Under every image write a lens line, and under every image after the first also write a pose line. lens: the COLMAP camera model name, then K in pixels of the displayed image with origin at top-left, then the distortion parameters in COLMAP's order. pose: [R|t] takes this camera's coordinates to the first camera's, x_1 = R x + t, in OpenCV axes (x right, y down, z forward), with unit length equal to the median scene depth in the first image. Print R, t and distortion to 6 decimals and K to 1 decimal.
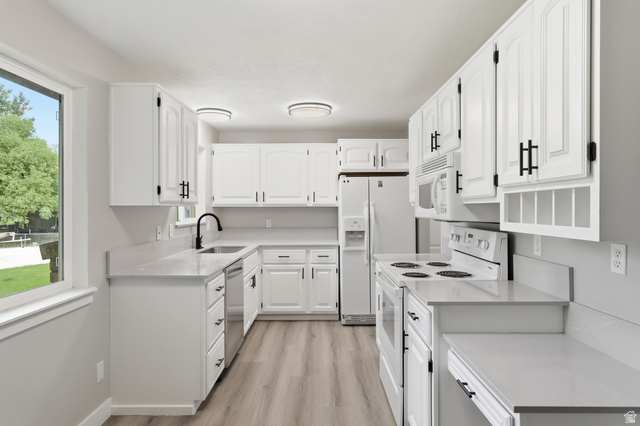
lens RADIAL K [[372.1, 0, 320.0], [0, 372.1, 210.4], [0, 0, 1]] dist [-0.001250, 0.000136]
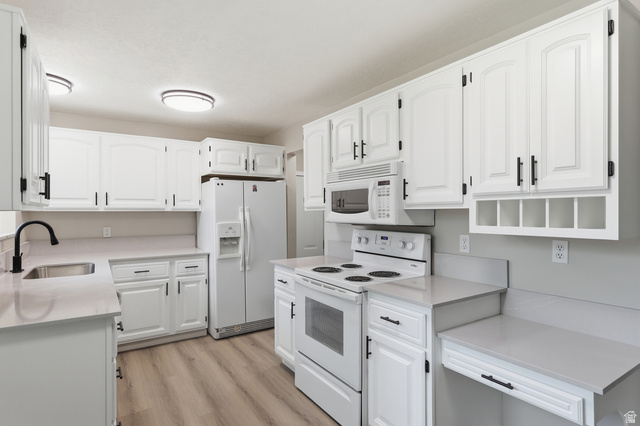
lens RADIAL K [[342.5, 0, 320.0], [0, 342.5, 213.9], [0, 0, 1]] dist [-0.000276, 0.001010]
pose [[0.837347, -0.003323, 0.546661, -0.228194], [0.004383, 0.999990, -0.000634, -0.002899], [-0.546654, 0.002927, 0.837354, 0.178384]]
